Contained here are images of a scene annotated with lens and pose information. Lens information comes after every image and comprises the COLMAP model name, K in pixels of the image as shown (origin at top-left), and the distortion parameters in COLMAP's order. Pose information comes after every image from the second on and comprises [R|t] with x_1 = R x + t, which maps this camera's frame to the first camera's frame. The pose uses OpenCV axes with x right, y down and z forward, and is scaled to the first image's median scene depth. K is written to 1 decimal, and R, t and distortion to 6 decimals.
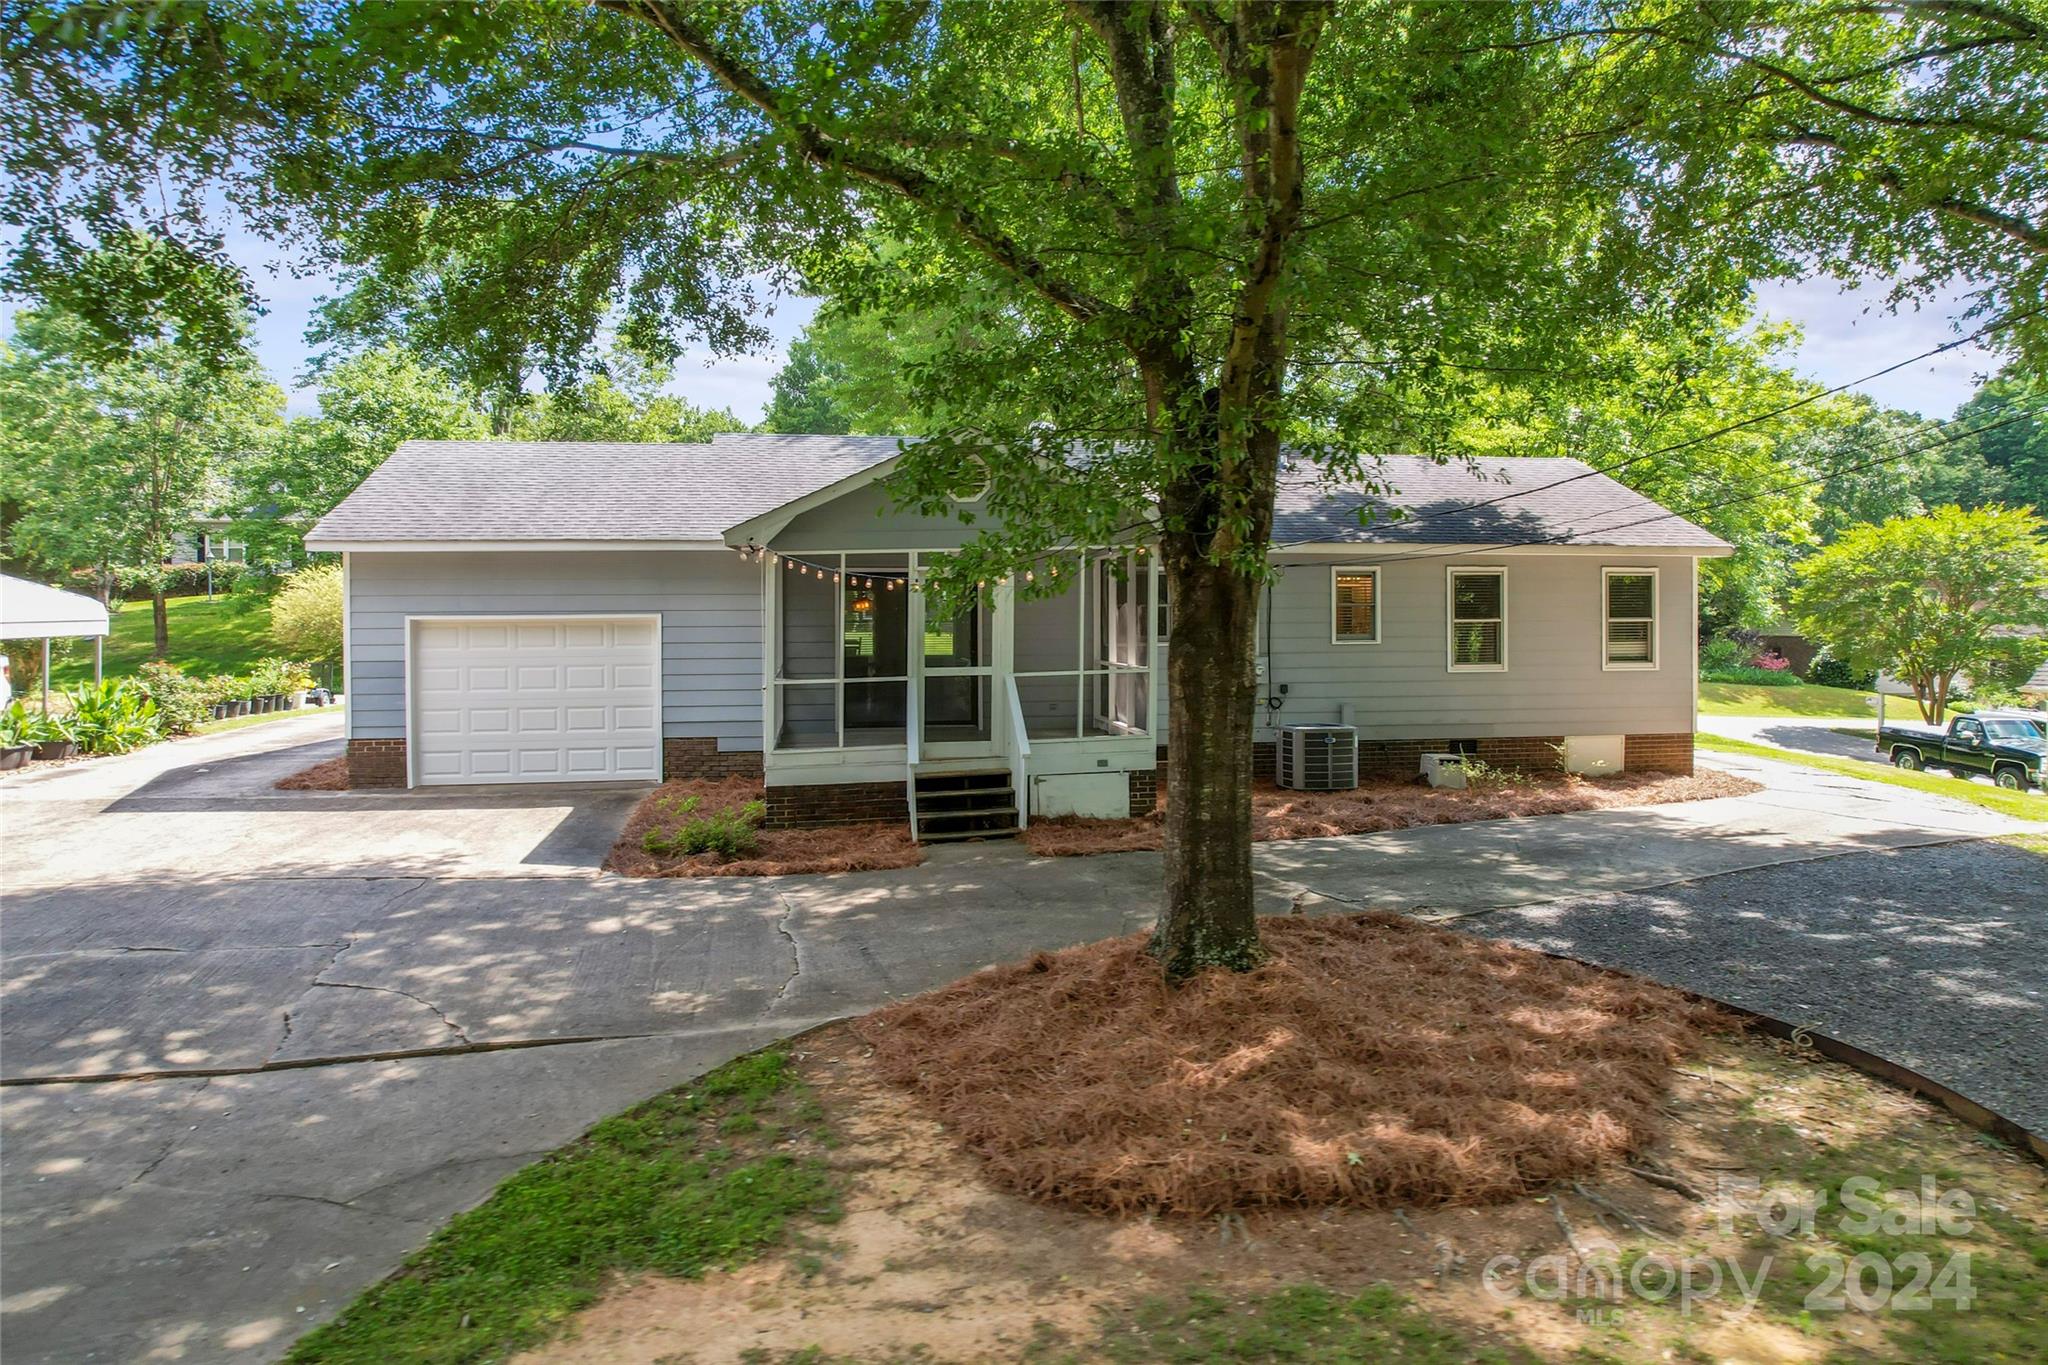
lens RADIAL K [[1322.0, 0, 1026.7], [0, 1322.0, 669.8], [0, 0, 1]] dist [-0.027611, 0.001181]
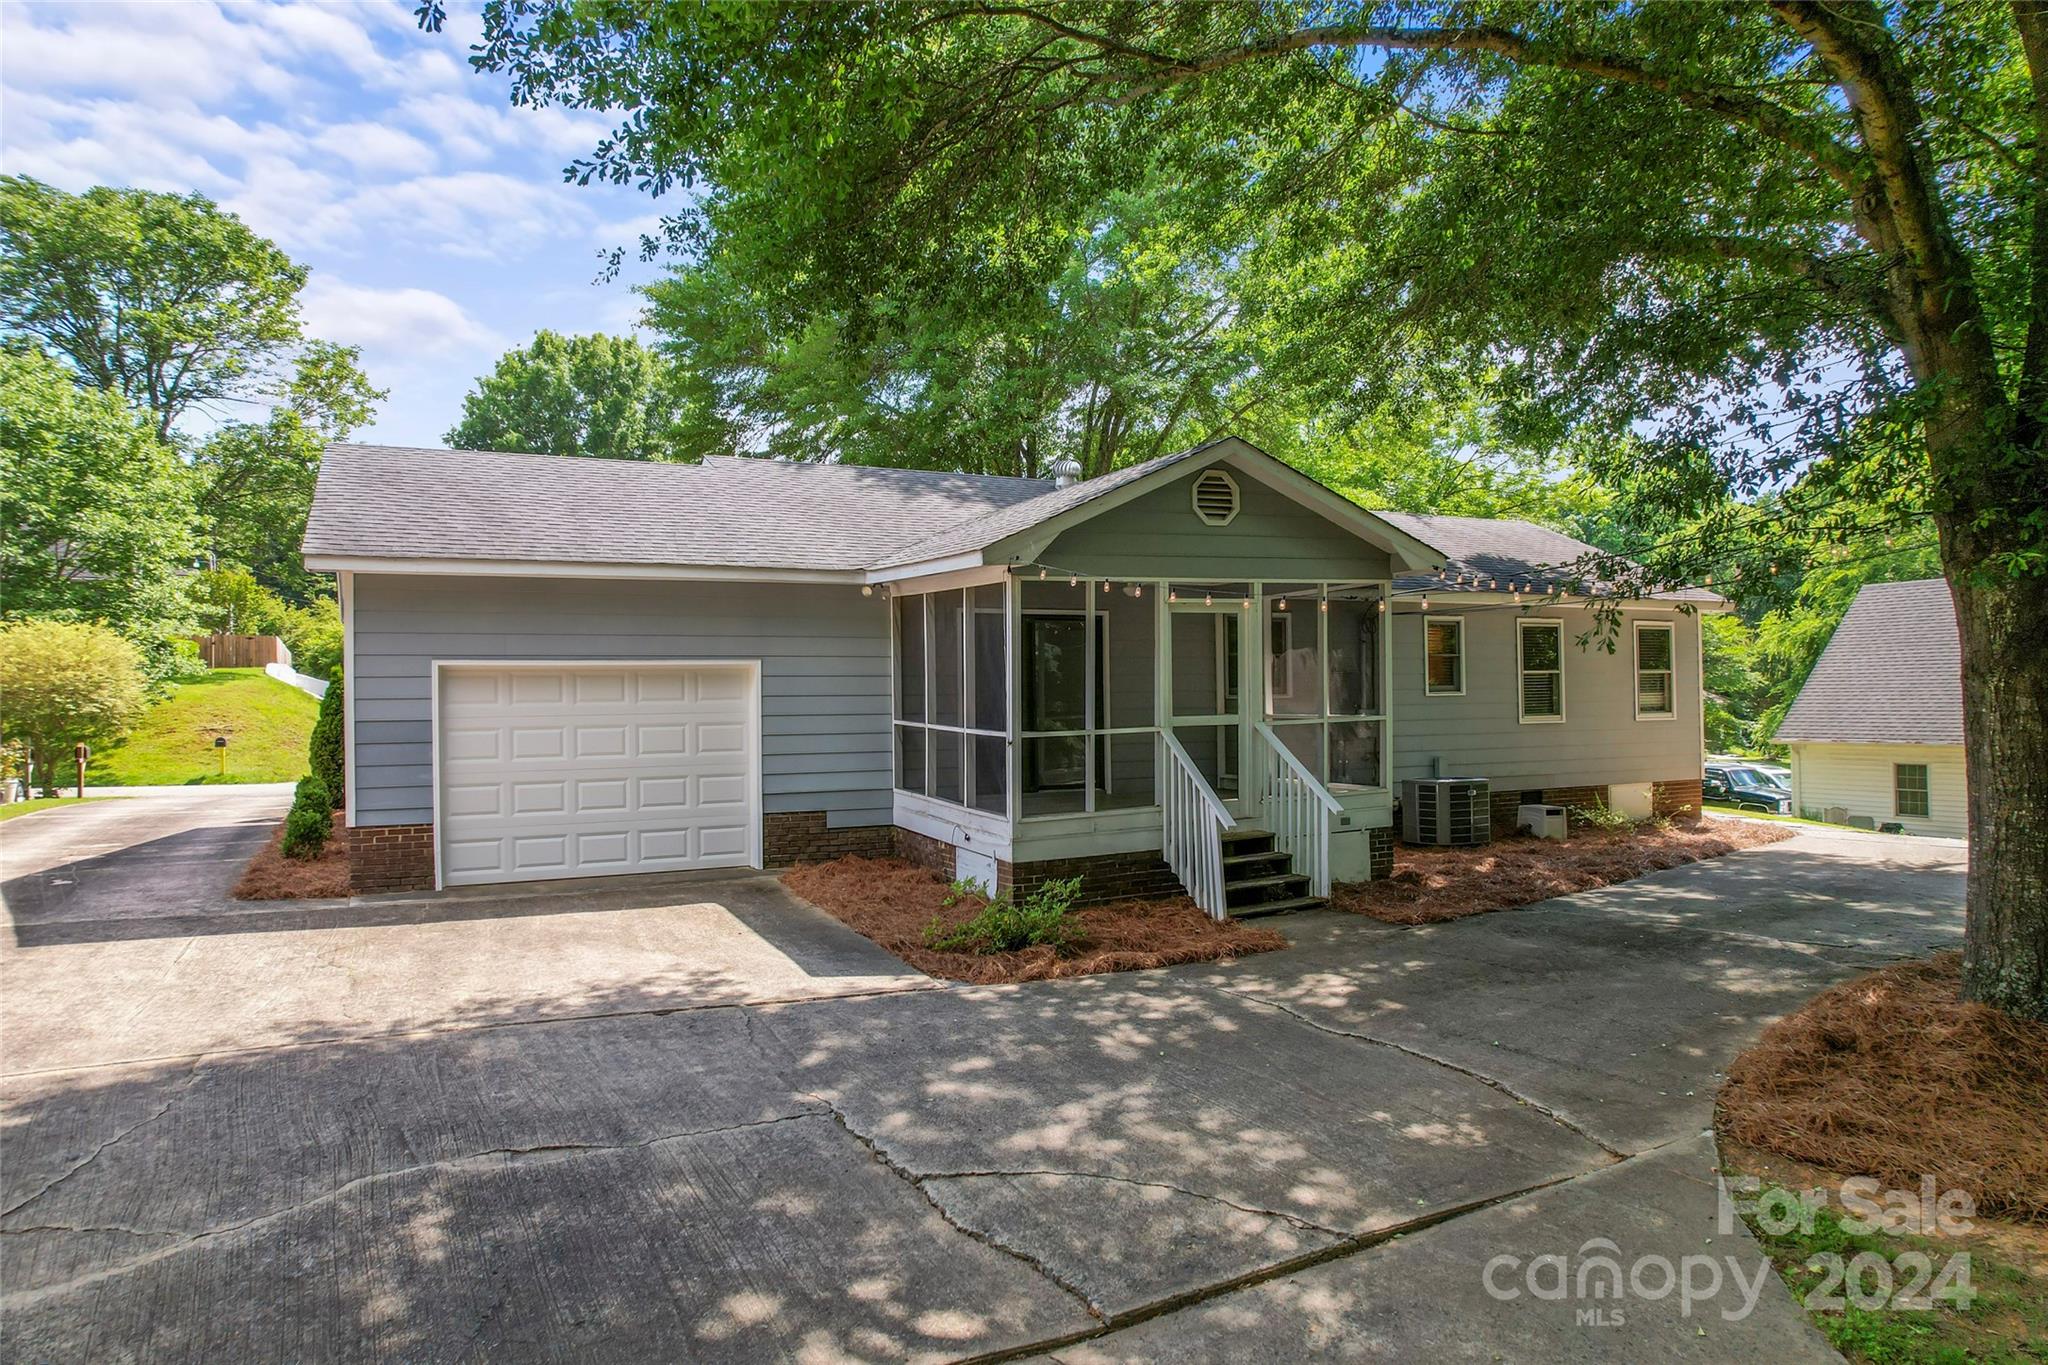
lens RADIAL K [[1304.9, 0, 1024.0], [0, 1304.9, 682.5], [0, 0, 1]] dist [-0.037819, 0.002432]
pose [[0.955447, -0.002678, 0.295150, -0.358666], [0.018537, 0.998529, -0.050947, 0.015312], [-0.294580, 0.054148, 0.954092, 0.187267]]
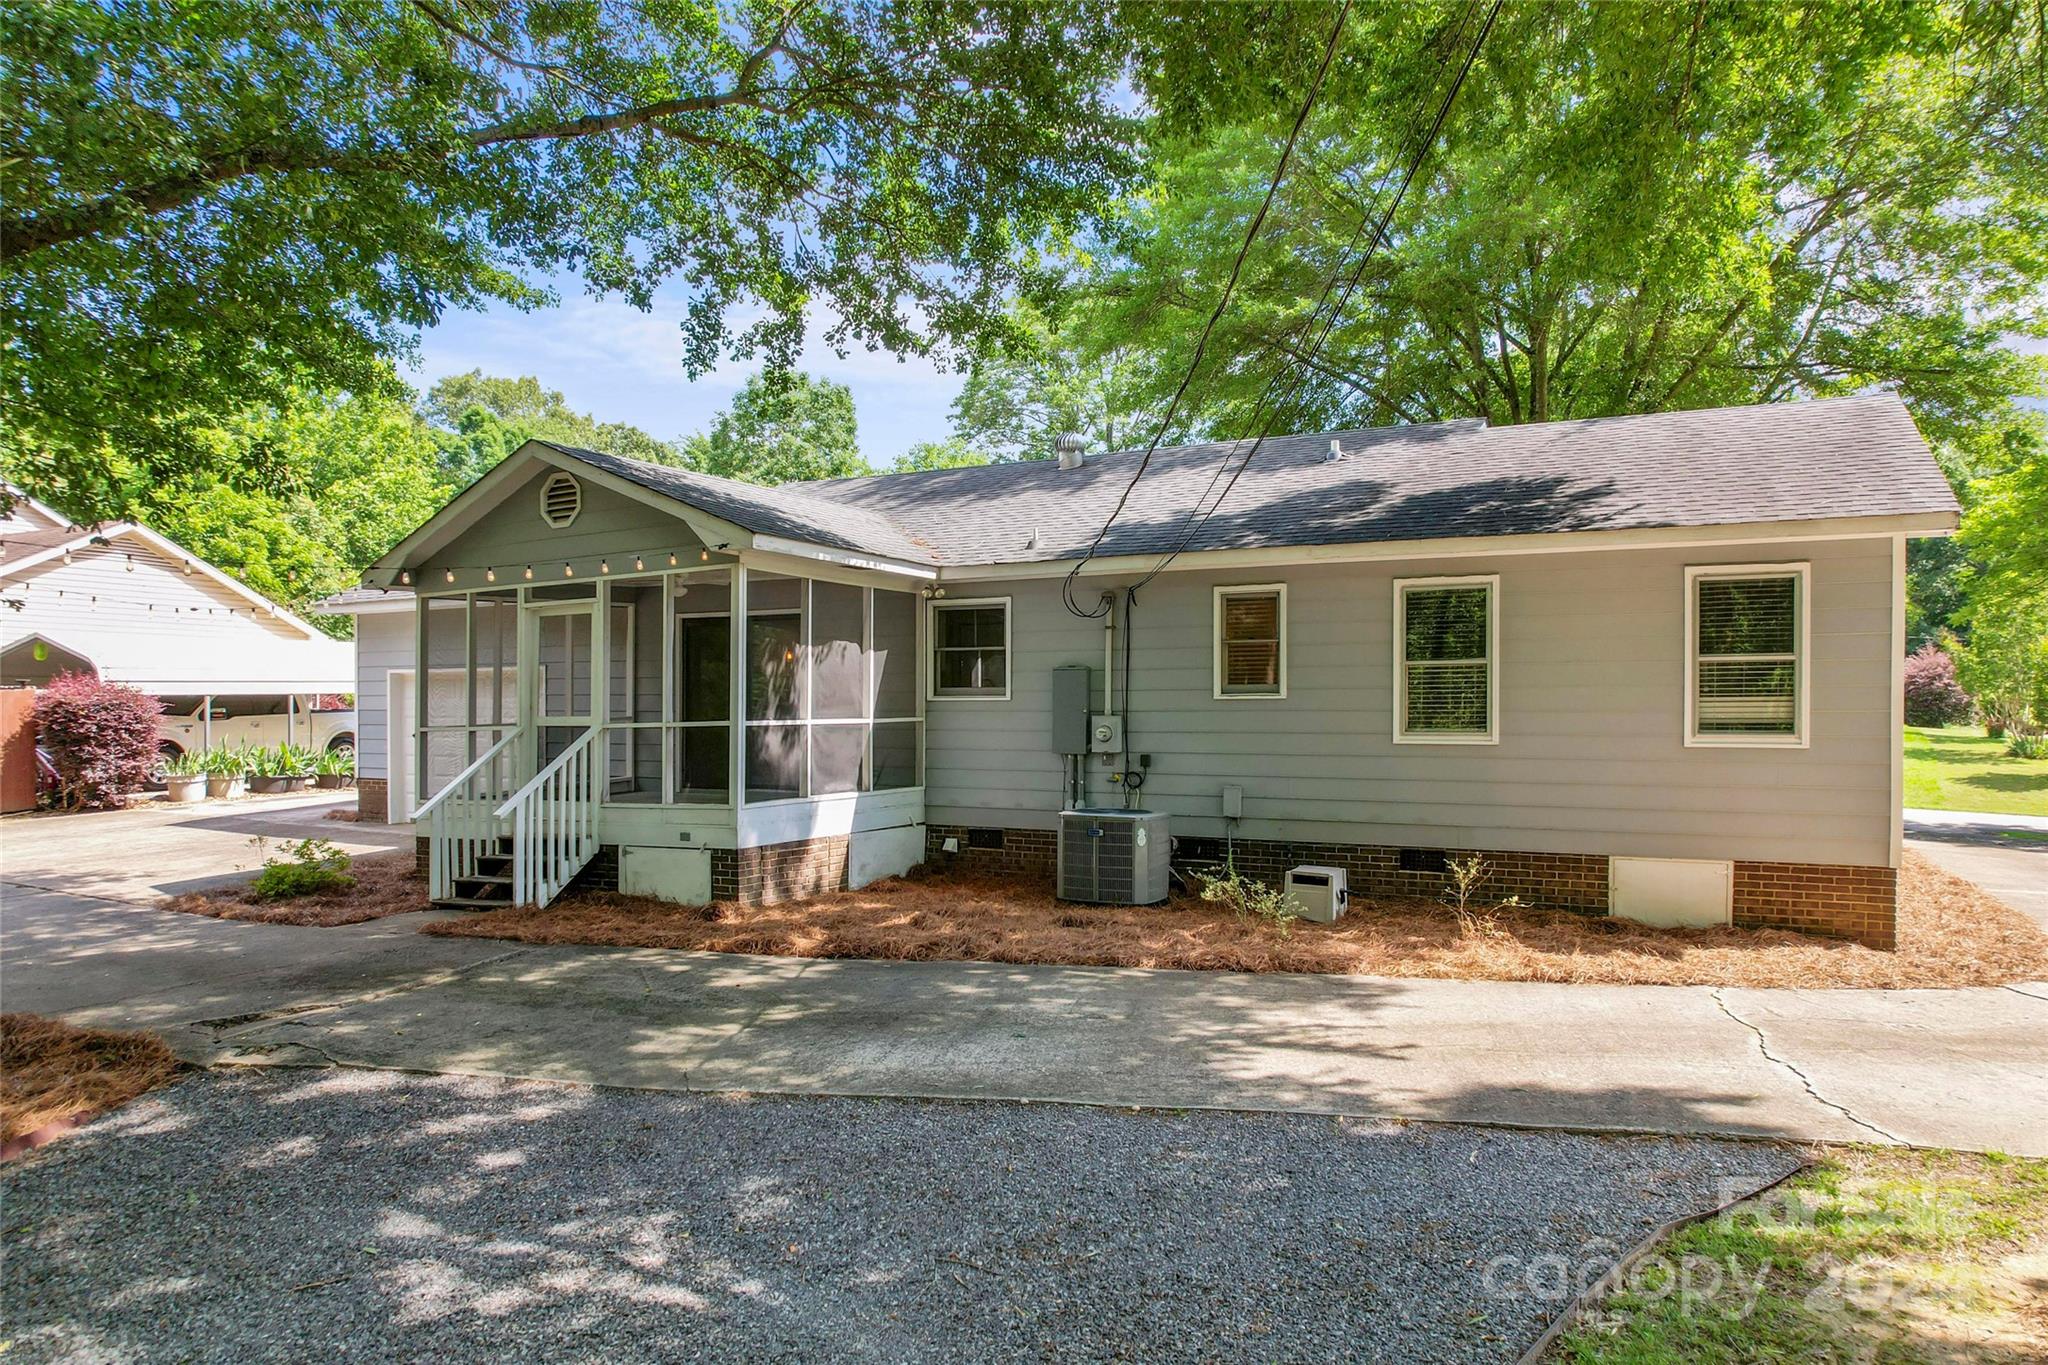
lens RADIAL K [[1395.6, 0, 1024.0], [0, 1395.6, 682.5], [0, 0, 1]] dist [-0.031554, -0.000298]
pose [[0.801985, -0.006436, -0.597310, 0.633557], [-0.025334, 0.998676, -0.044777, 0.008180], [0.596807, 0.051043, 0.800759, 0.378701]]
